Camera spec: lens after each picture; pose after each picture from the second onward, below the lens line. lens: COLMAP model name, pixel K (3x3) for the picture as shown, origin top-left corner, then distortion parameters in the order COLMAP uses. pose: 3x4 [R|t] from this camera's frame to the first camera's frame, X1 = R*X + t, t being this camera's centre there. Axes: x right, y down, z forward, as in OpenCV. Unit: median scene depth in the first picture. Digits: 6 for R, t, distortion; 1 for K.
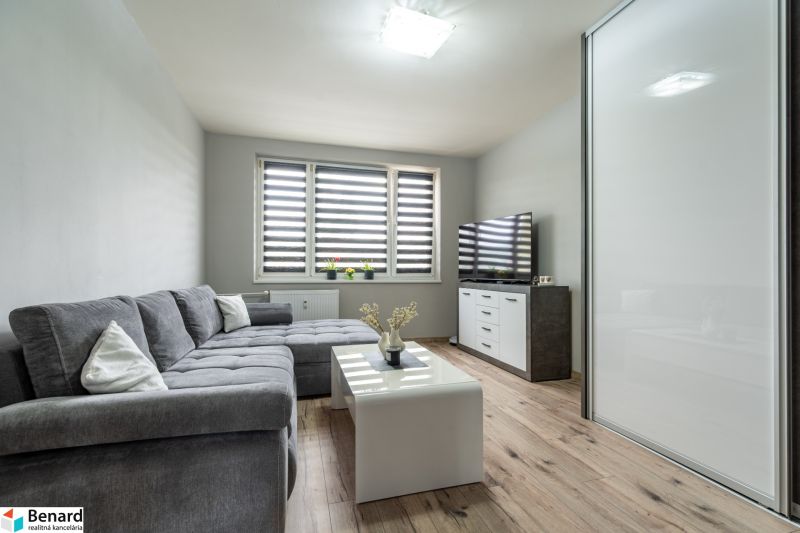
lens RADIAL K [[365.7, 0, 403.3], [0, 365.7, 273.8], [0, 0, 1]] dist [0.003009, -0.000007]
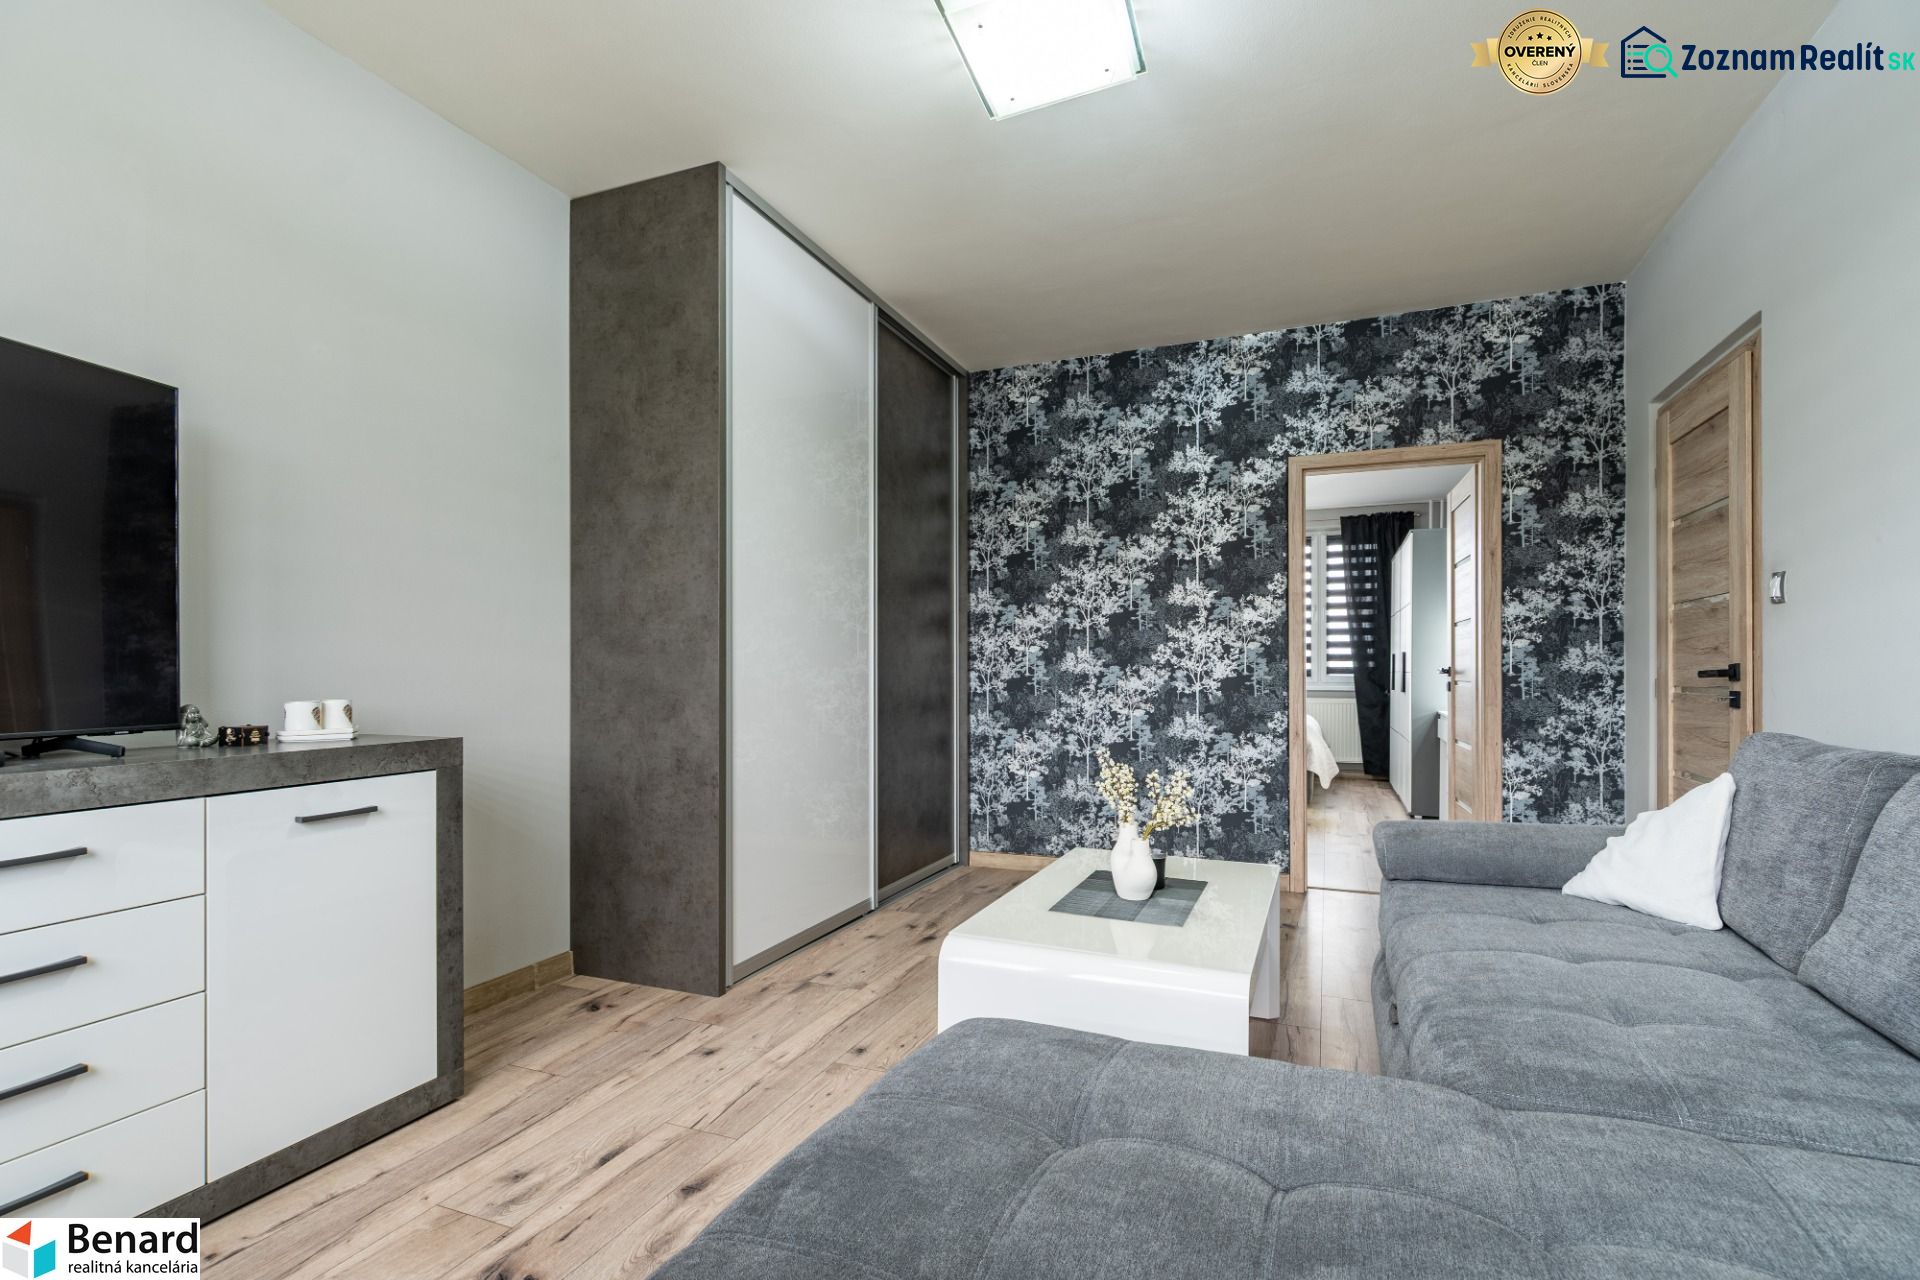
lens RADIAL K [[877.7, 0, 967.9], [0, 877.7, 657.5], [0, 0, 1]] dist [0.003009, -0.000007]
pose [[-0.777252, 0.005797, 0.629163, -0.247996], [0.001136, 0.999969, -0.007811, -0.014952], [-0.629188, -0.005357, -0.777235, 0.905794]]
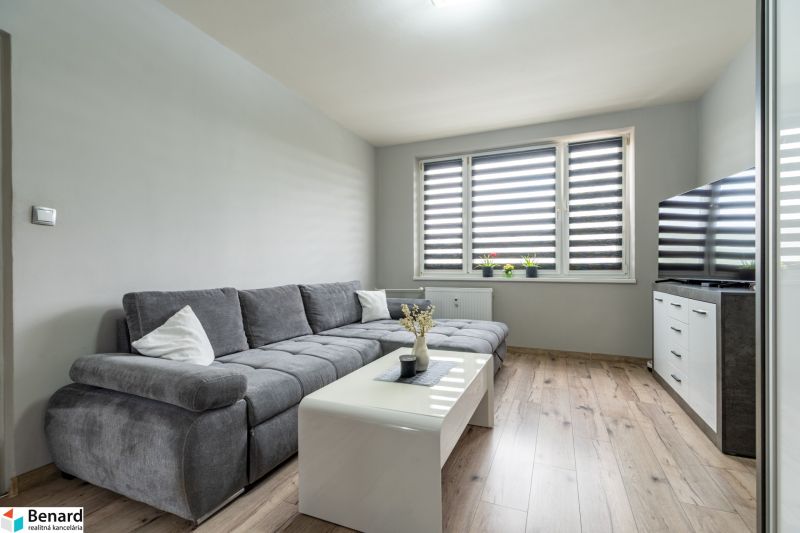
lens RADIAL K [[365.7, 0, 403.3], [0, 365.7, 273.8], [0, 0, 1]] dist [0.003009, -0.000007]
pose [[0.770266, 0.004969, -0.637703, 0.233293], [0.000526, 0.999964, 0.008428, -0.000638], [0.637722, -0.006827, 0.770236, 0.150409]]
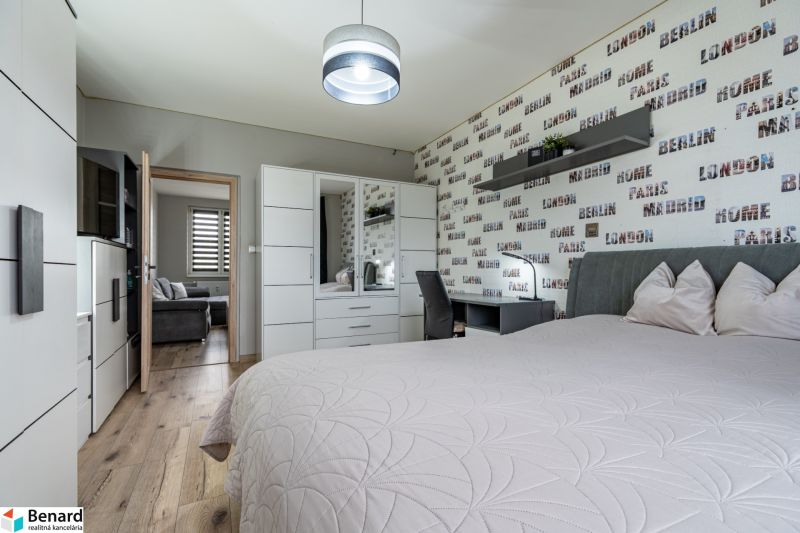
lens RADIAL K [[365.7, 0, 403.3], [0, 365.7, 273.8], [0, 0, 1]] dist [0.003009, -0.000007]
pose [[0.983032, -0.000794, 0.183432, 0.294203], [0.000512, 0.999999, 0.001587, 0.005245], [-0.183434, -0.001466, 0.983031, -0.921266]]
